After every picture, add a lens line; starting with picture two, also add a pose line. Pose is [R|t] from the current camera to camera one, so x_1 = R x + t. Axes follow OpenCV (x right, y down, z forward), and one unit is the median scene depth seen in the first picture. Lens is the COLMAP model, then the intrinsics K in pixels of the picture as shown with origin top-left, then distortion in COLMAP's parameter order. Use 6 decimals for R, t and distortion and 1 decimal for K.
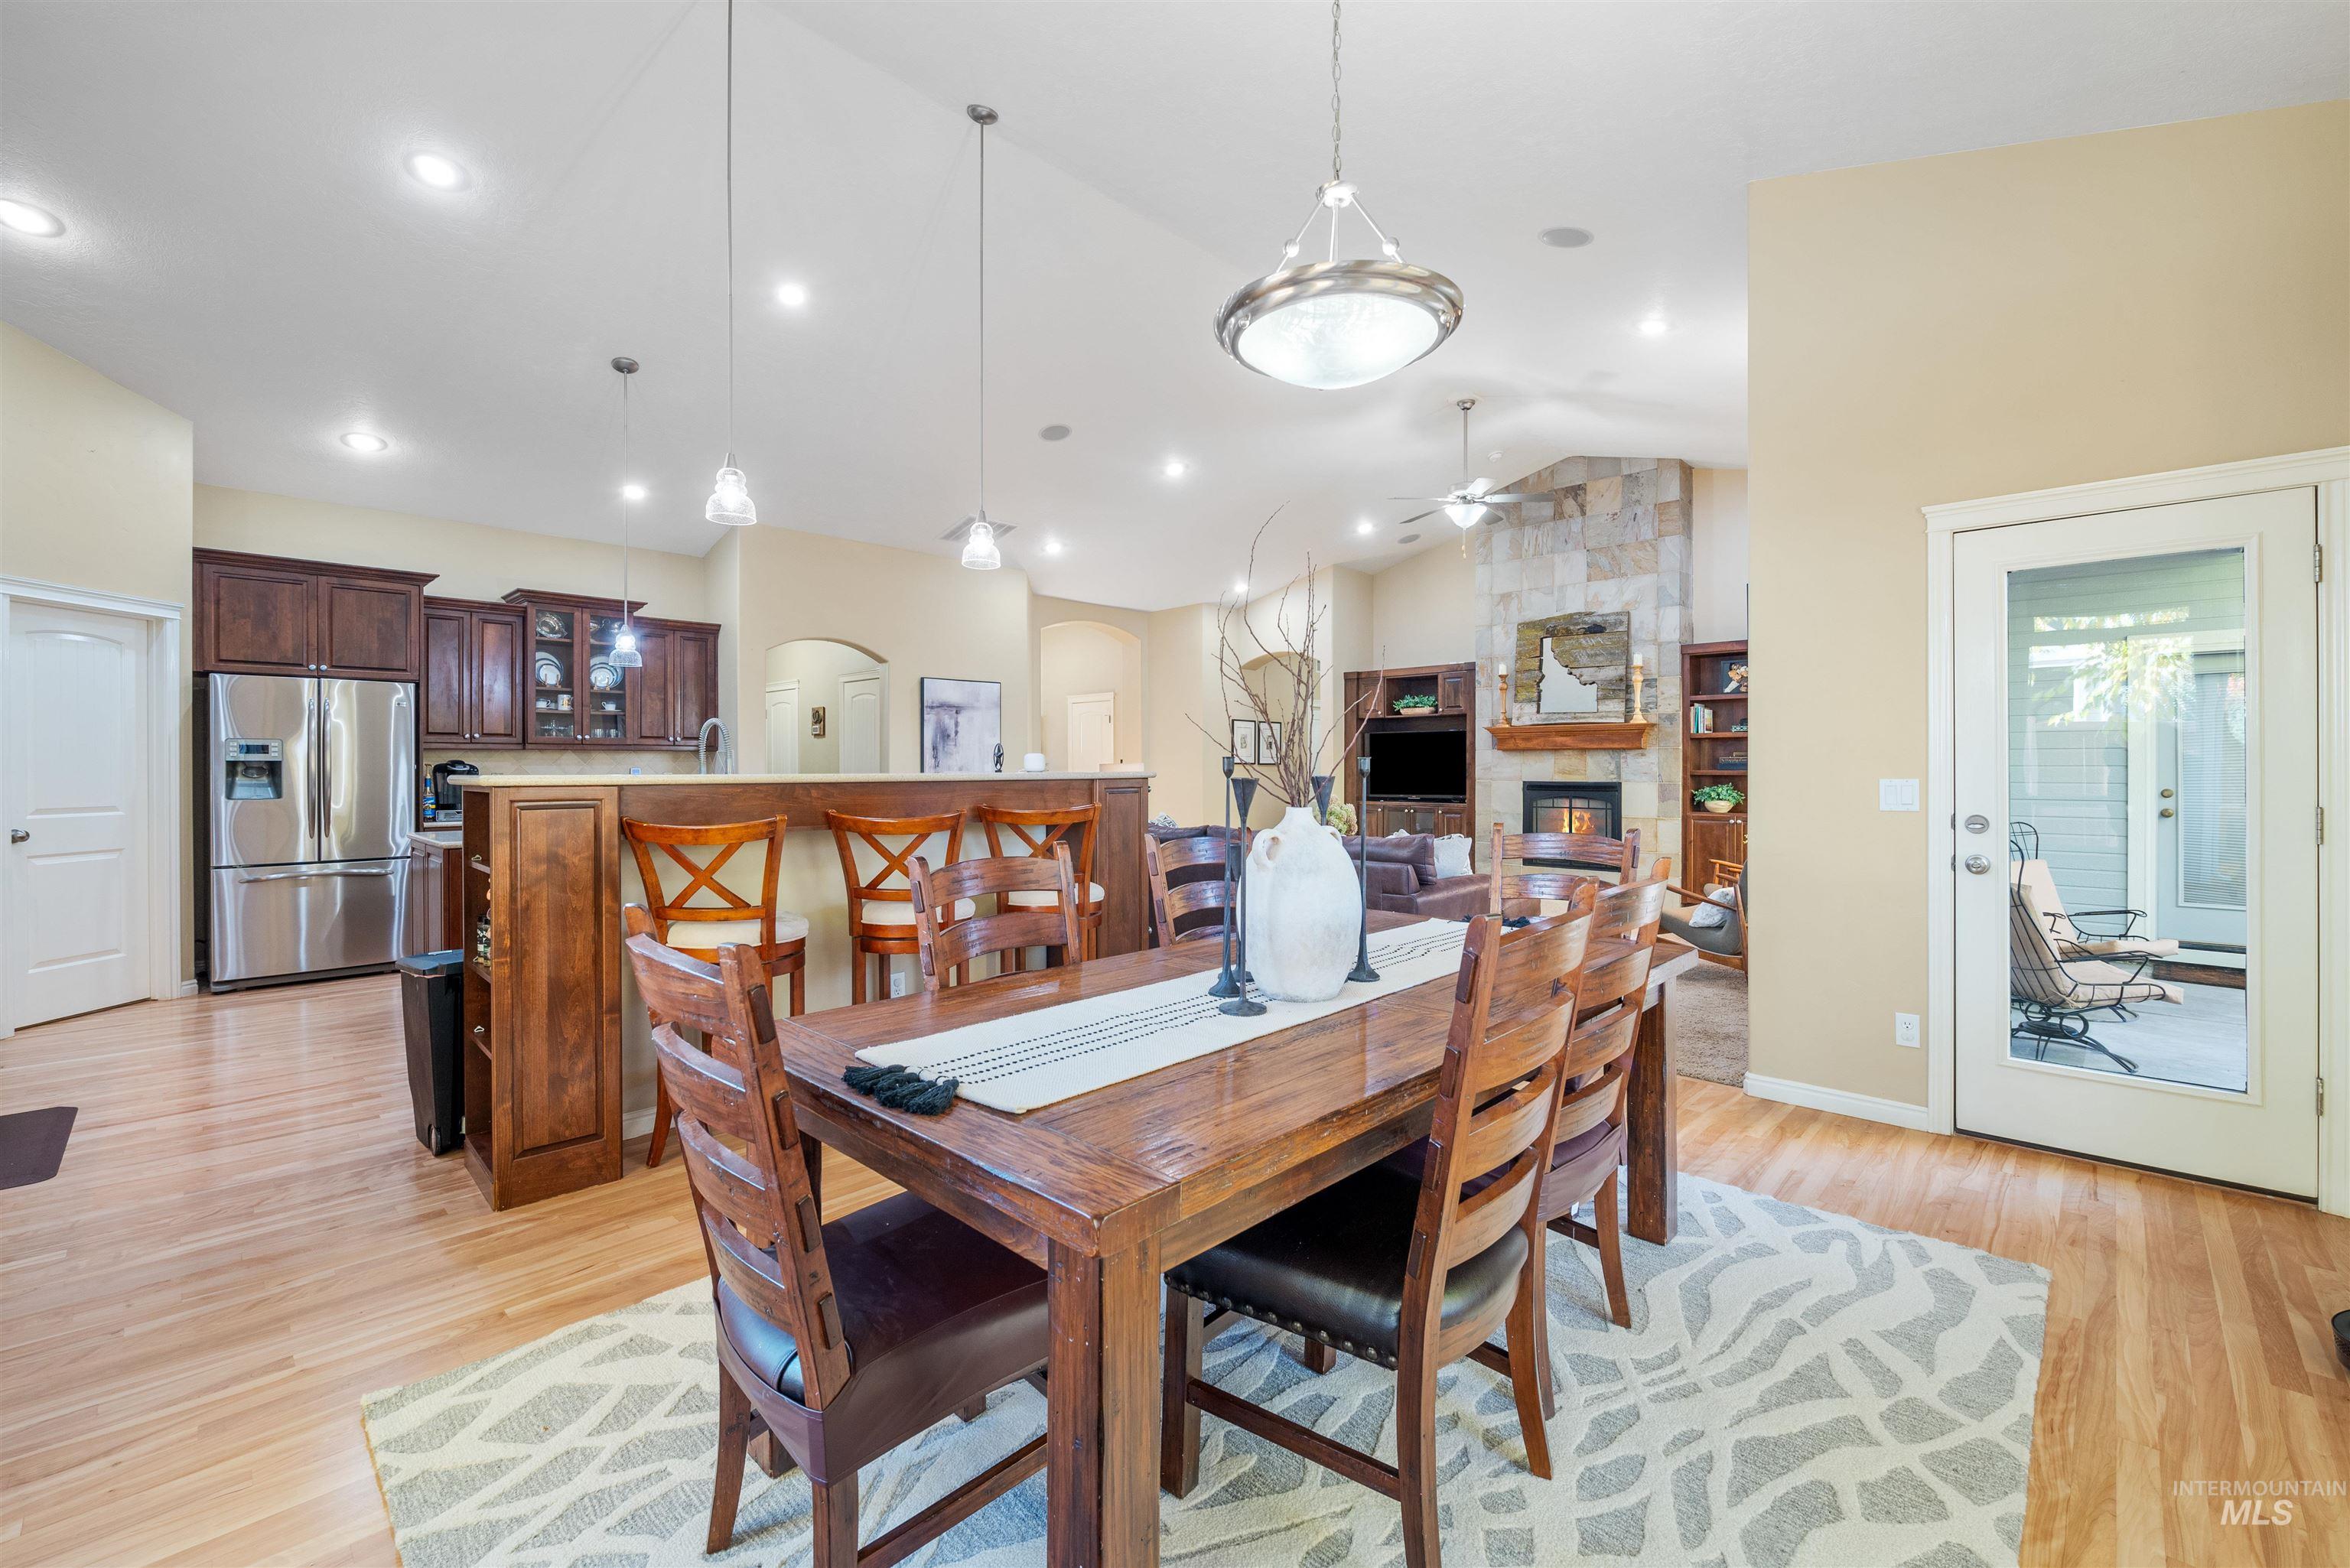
lens RADIAL K [[974.9, 0, 1175.0], [0, 974.9, 769.2], [0, 0, 1]] dist [-0.002305, -0.000200]
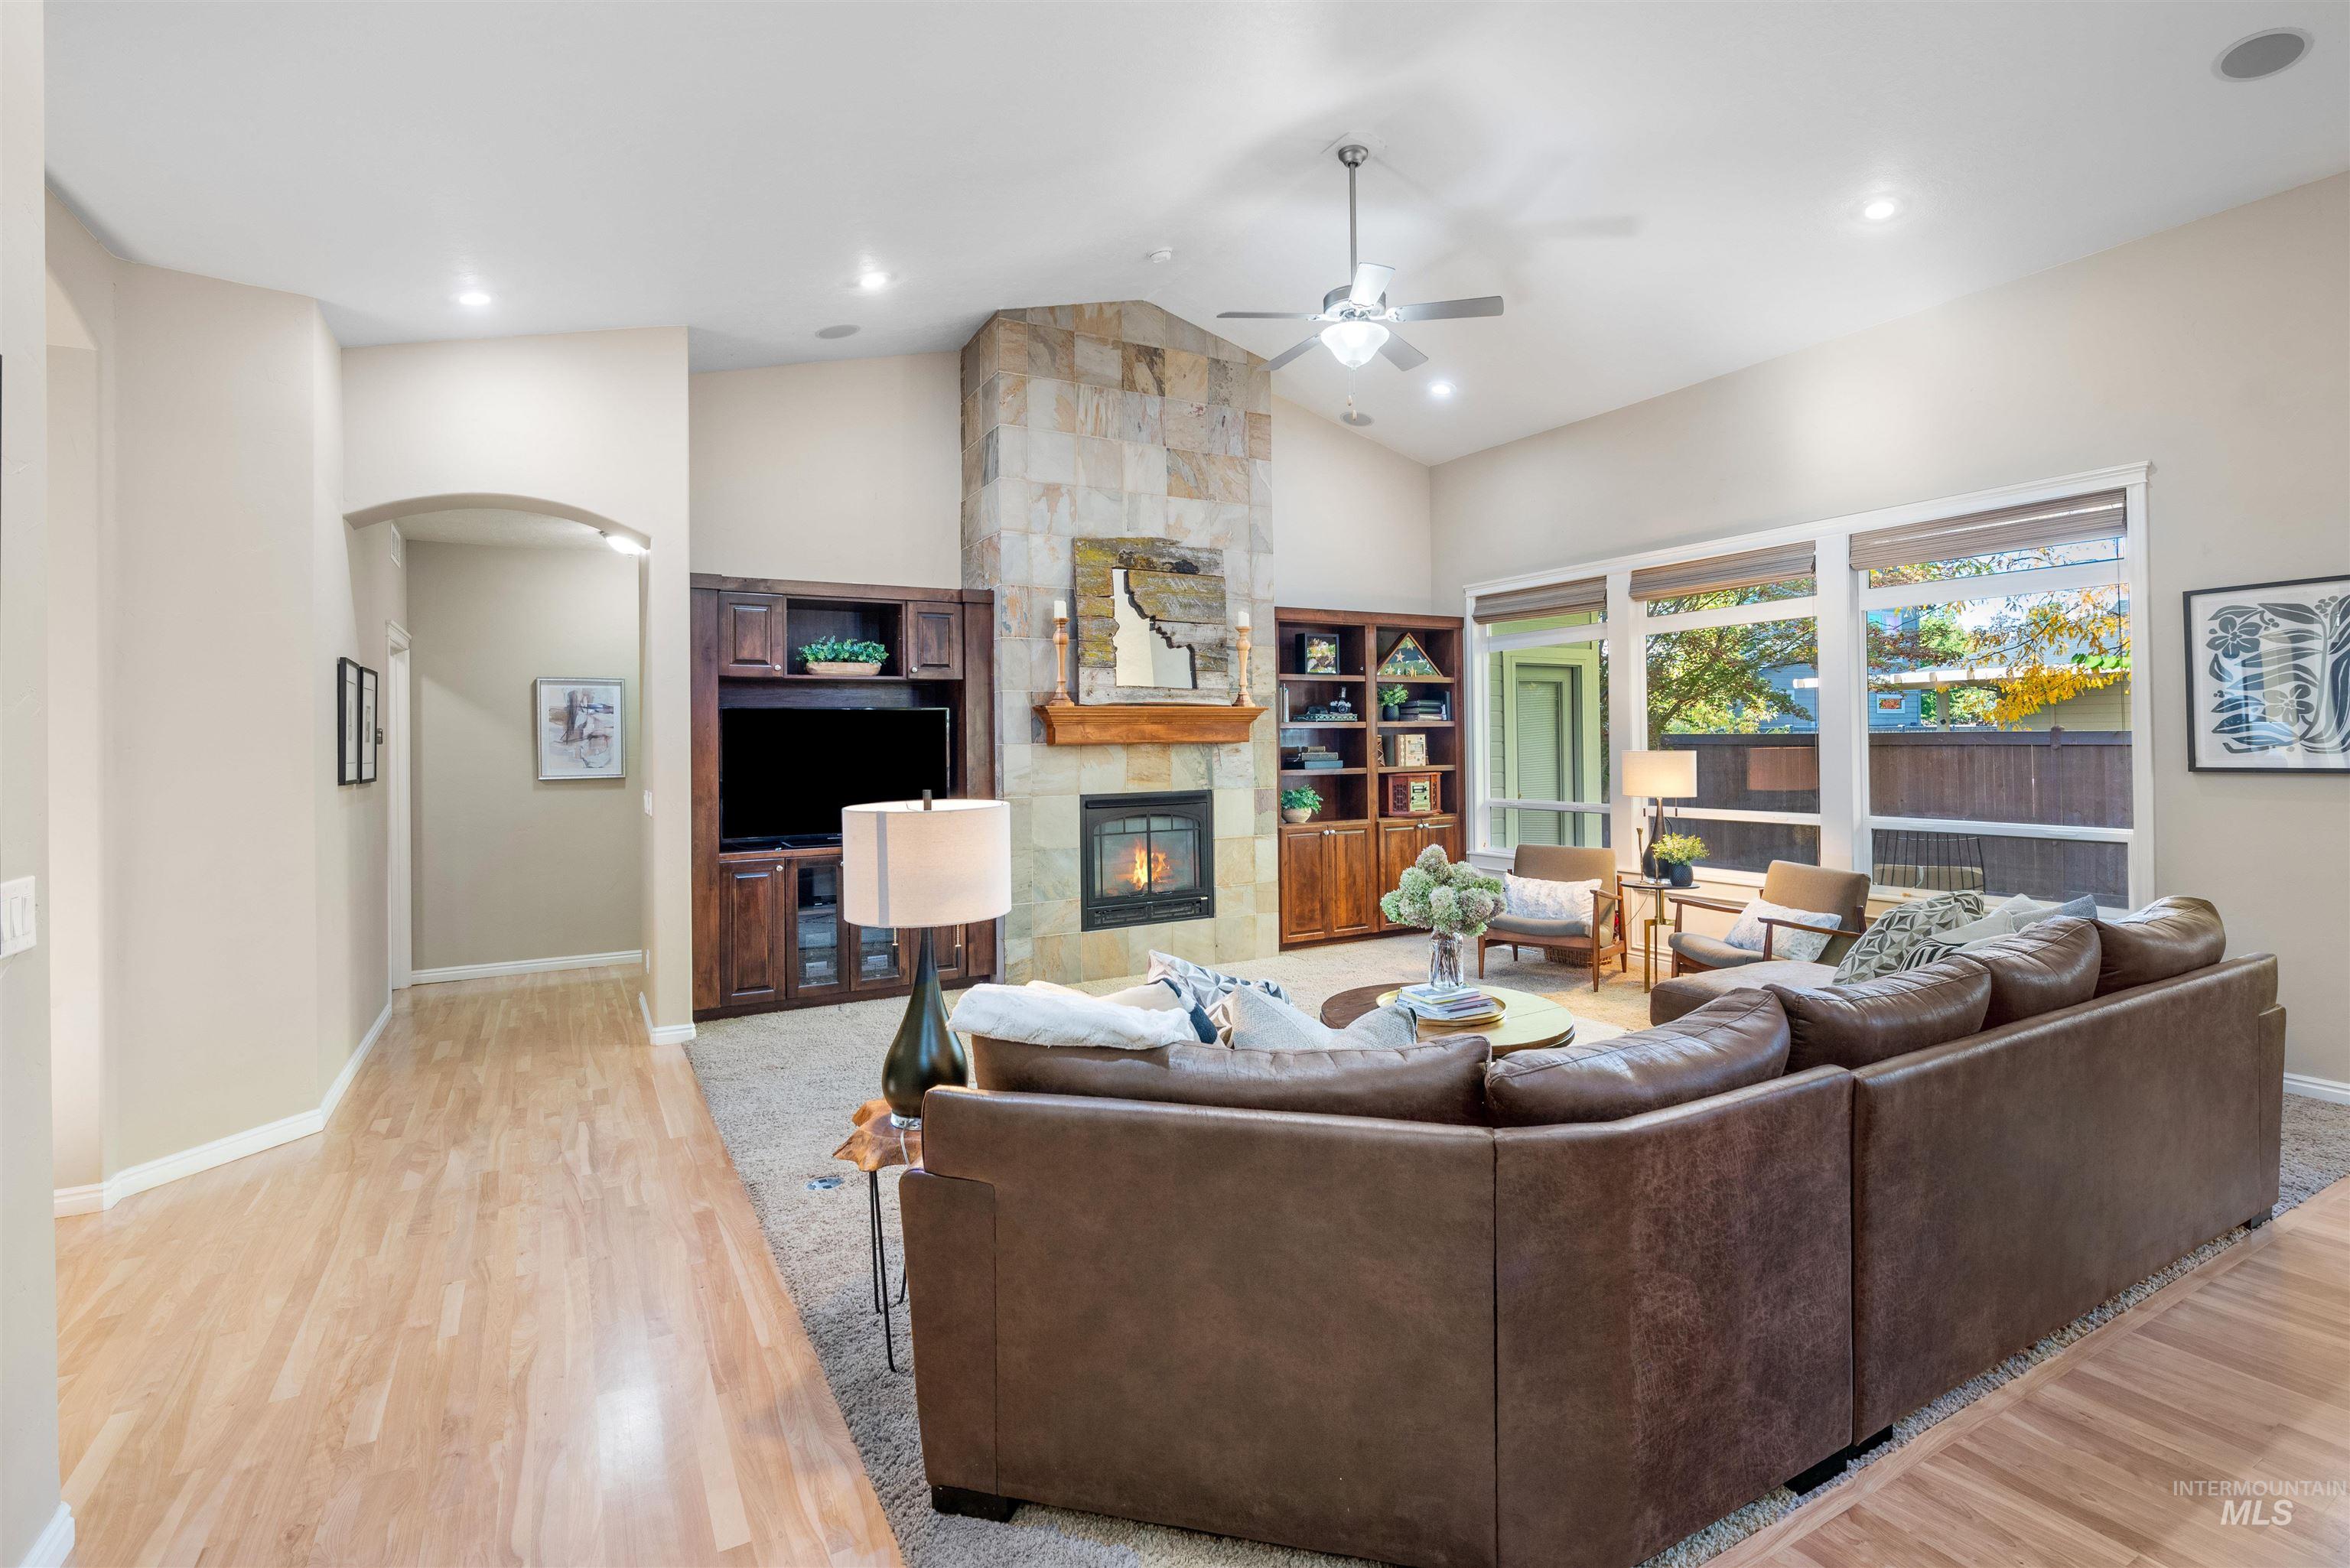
lens RADIAL K [[1102.2, 0, 1189.2], [0, 1102.2, 735.9], [0, 0, 1]] dist [-0.002853, -0.000725]
pose [[0.278111, 0.002256, 0.960546, -0.306077], [0.015745, 0.999852, -0.006907, -0.019930], [-0.960420, 0.017045, 0.278035, 0.773180]]
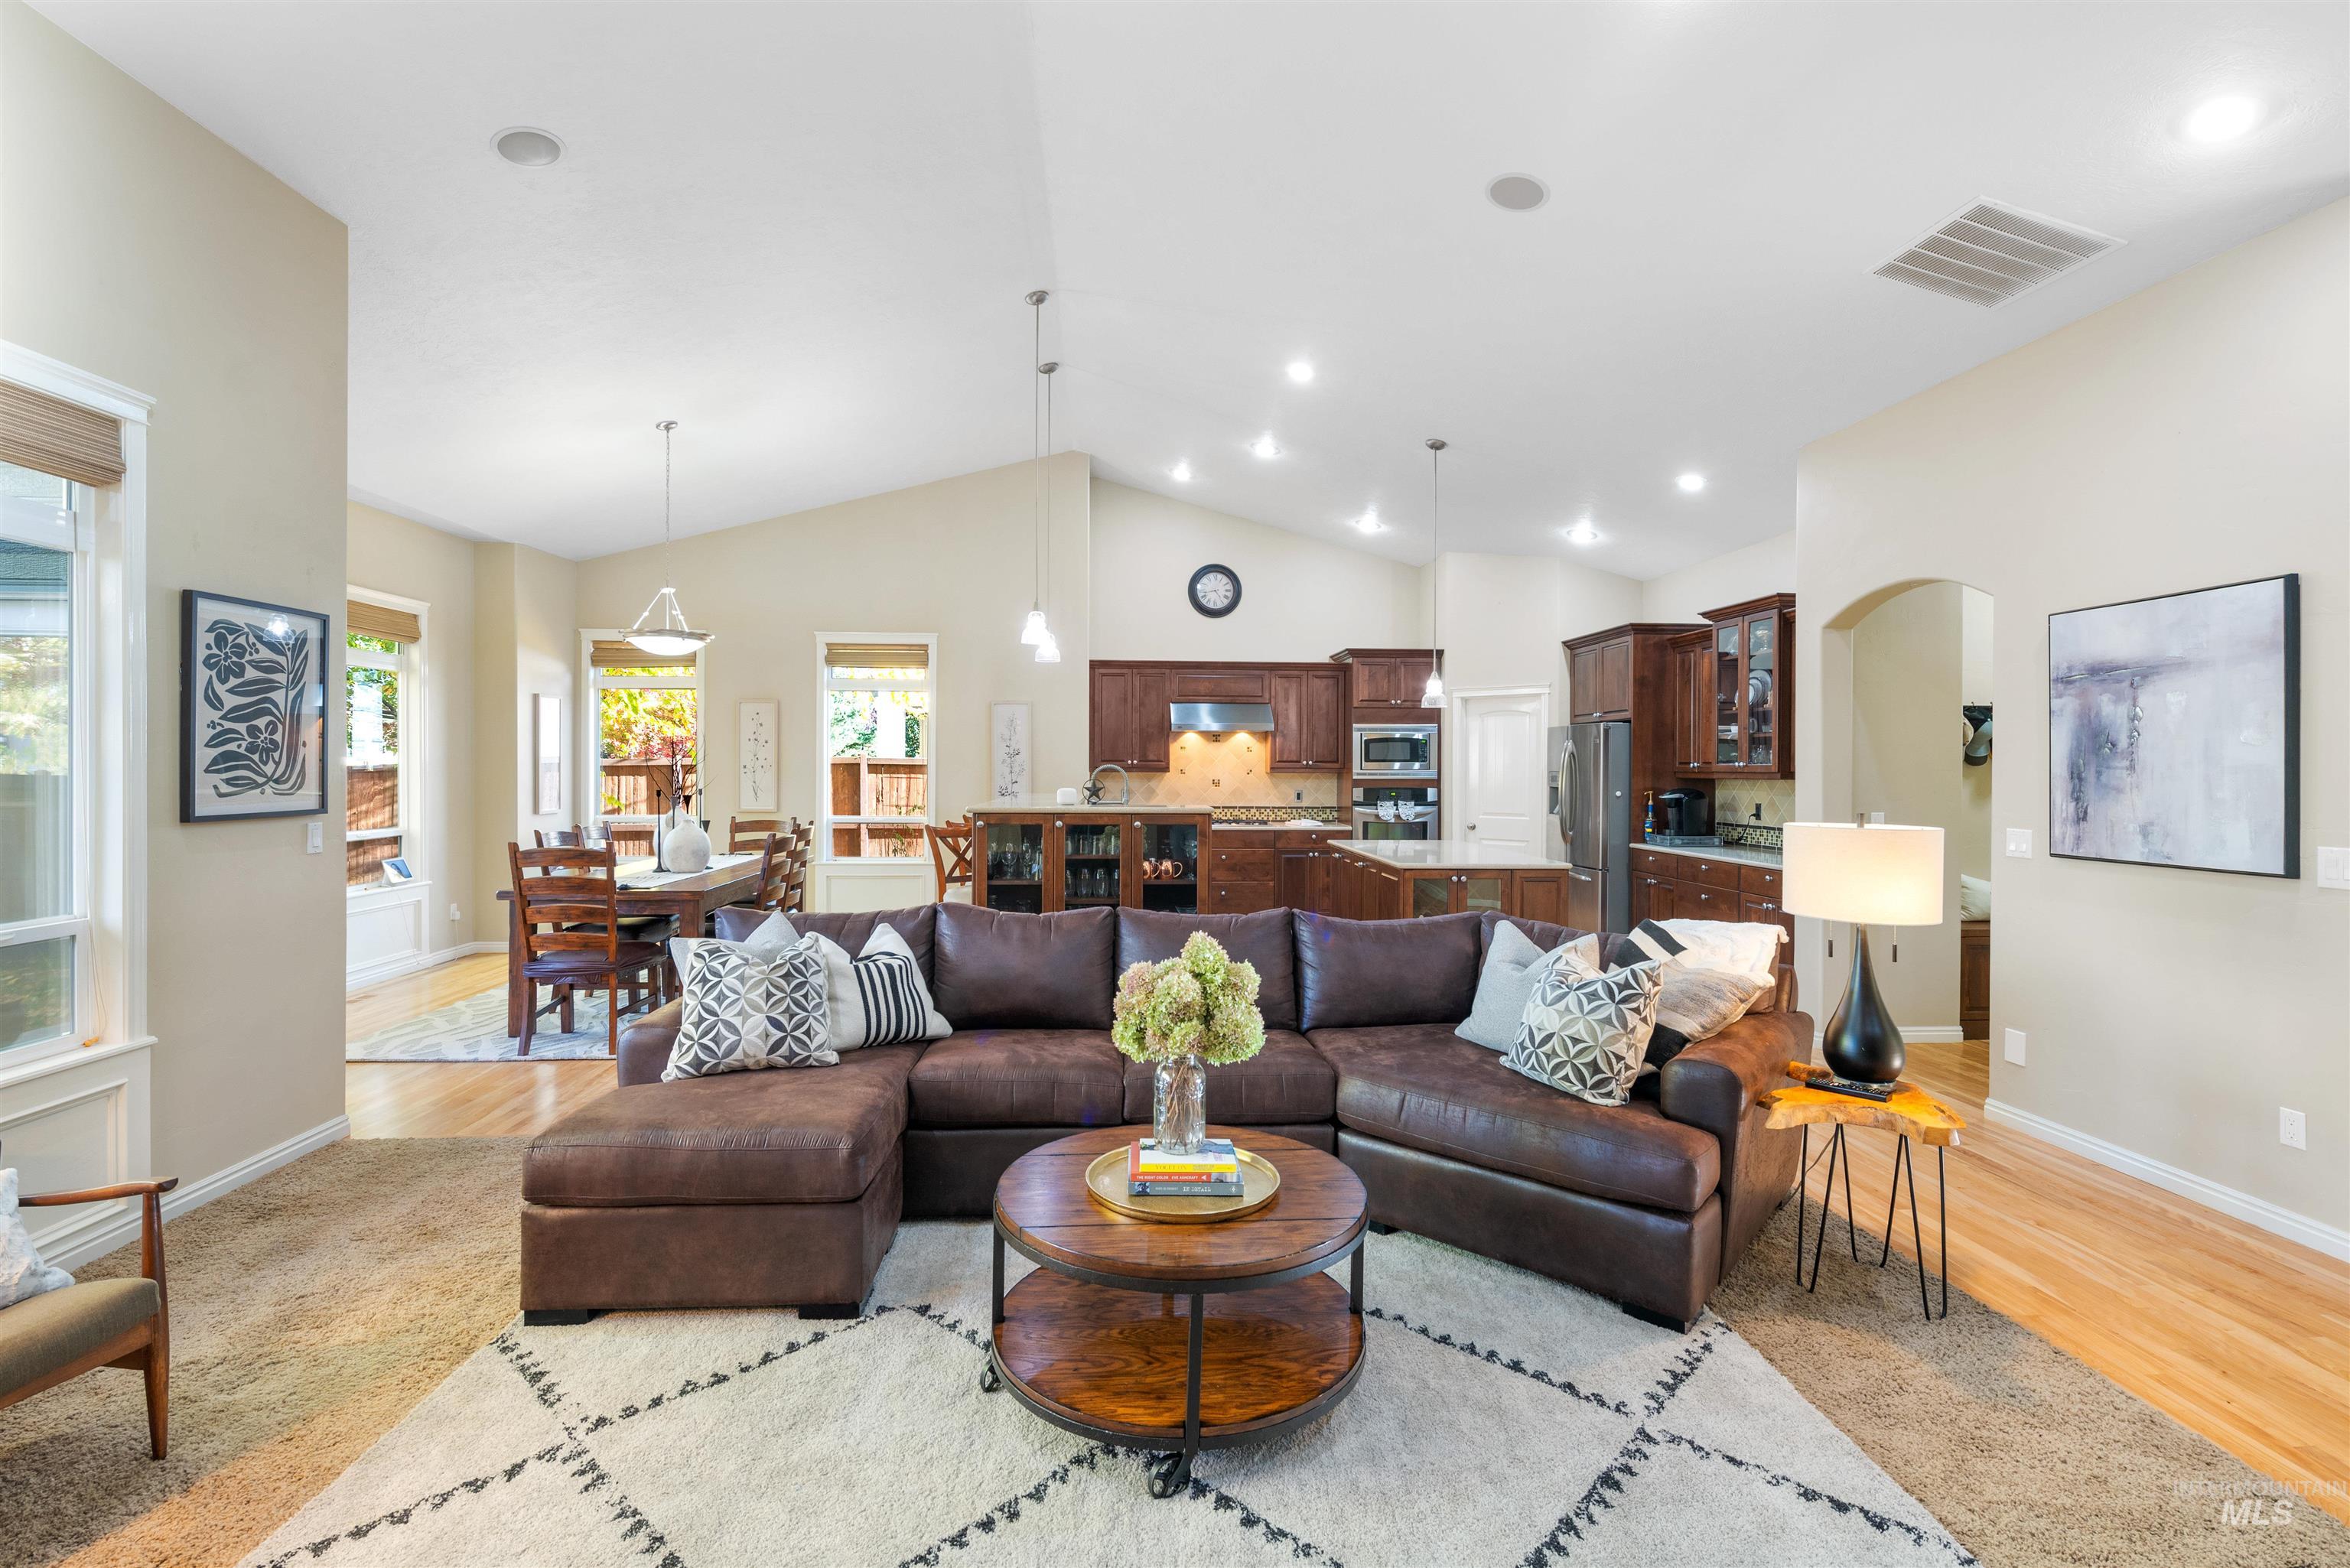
lens RADIAL K [[1055.5, 0, 1172.3], [0, 1055.5, 765.9], [0, 0, 1]] dist [-0.006128, -0.000278]
pose [[-0.673285, -0.003340, -0.739376, 0.339259], [-0.007410, 0.999970, 0.002230, -0.023317], [0.739346, 0.006981, -0.673289, 0.981334]]
